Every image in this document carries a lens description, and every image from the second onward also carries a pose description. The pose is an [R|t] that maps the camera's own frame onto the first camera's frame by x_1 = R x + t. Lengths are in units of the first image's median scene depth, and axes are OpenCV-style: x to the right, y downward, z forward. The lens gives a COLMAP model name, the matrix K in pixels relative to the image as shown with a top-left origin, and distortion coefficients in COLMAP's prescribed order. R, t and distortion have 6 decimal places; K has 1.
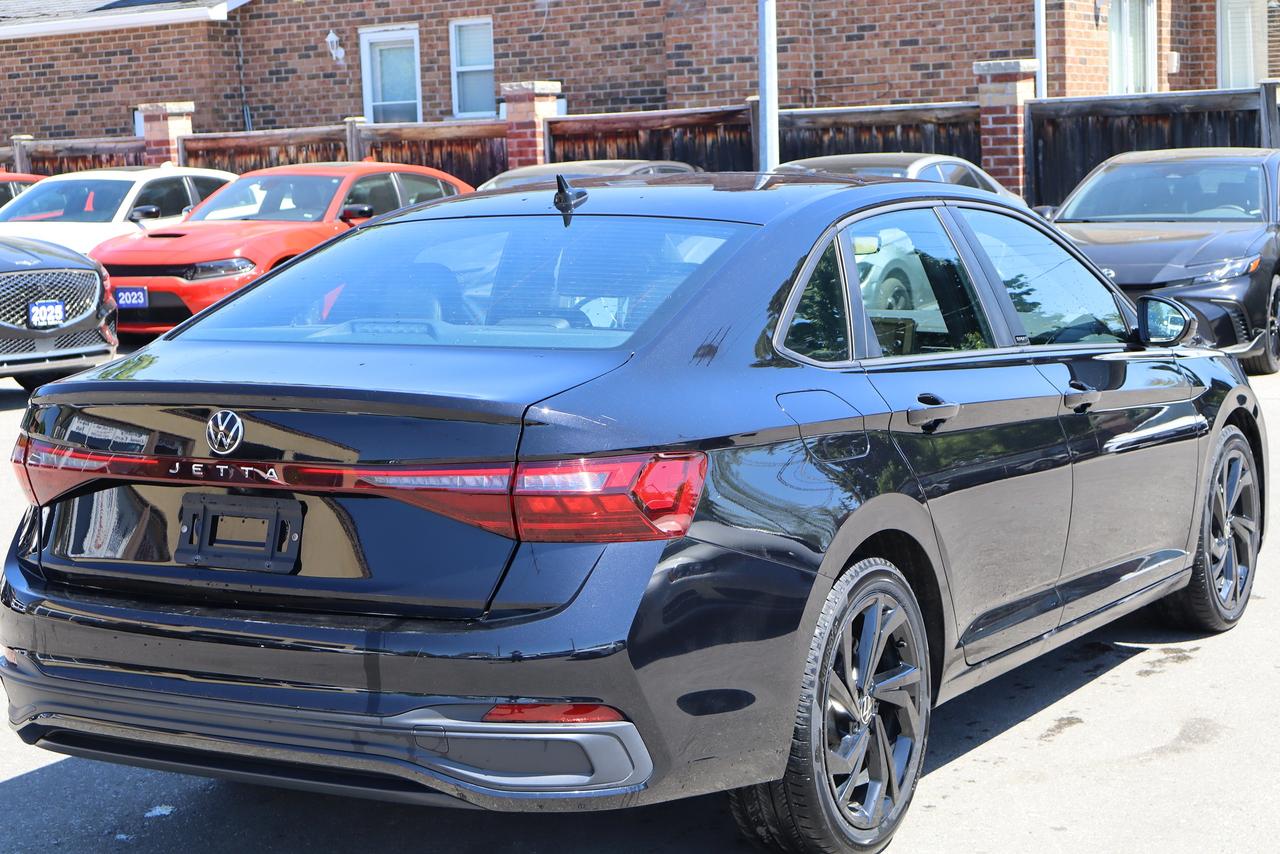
lens RADIAL K [[2217.3, 0, 639.2], [0, 2217.3, 433.3], [0, 0, 1]] dist [-0.069466, 0.000000]
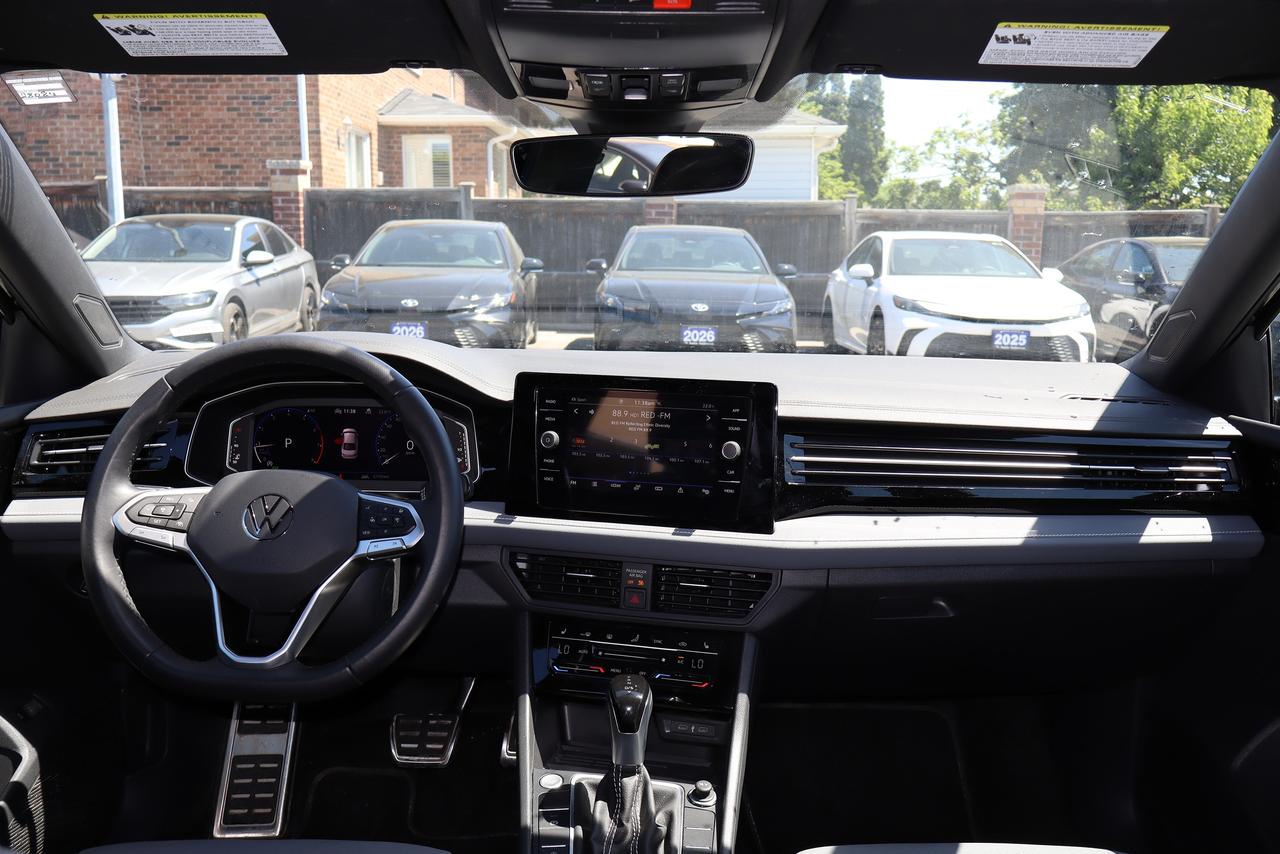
lens RADIAL K [[1122.1, 0, 638.1], [0, 1122.1, 427.1], [0, 0, 1]] dist [0.011270, 0.009967]
pose [[0.876466, -0.037722, 0.479984, 0.001290], [0.022411, 0.999042, 0.037590, -0.011034], [-0.480942, -0.022189, 0.876471, 0.192294]]
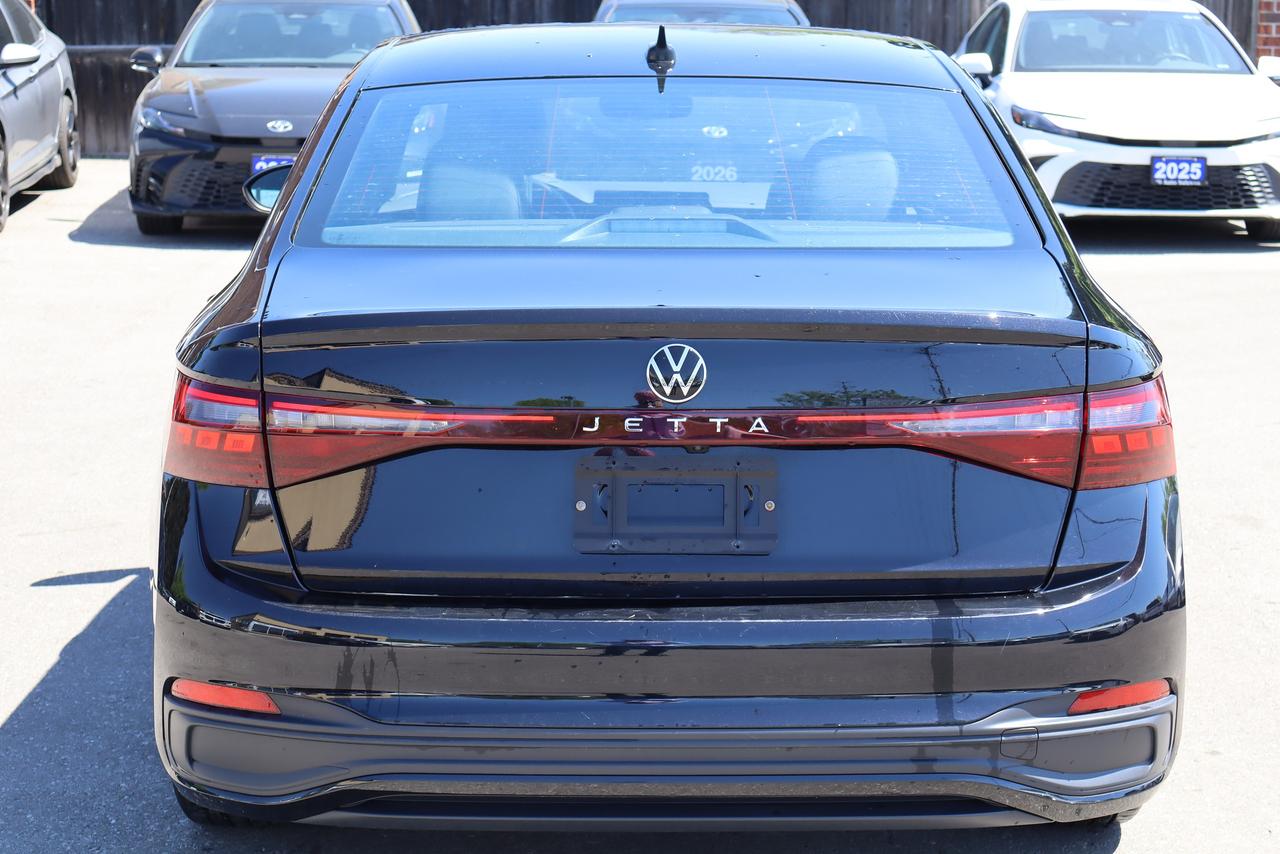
lens RADIAL K [[2458.7, 0, 641.3], [0, 2458.7, 428.6], [0, 0, 1]] dist [0.069202, 0.000000]
pose [[0.878311, -0.062626, 0.473970, -0.080545], [0.037705, 0.997369, 0.061912, -0.004607], [-0.476600, -0.036507, 0.878362, 0.036759]]
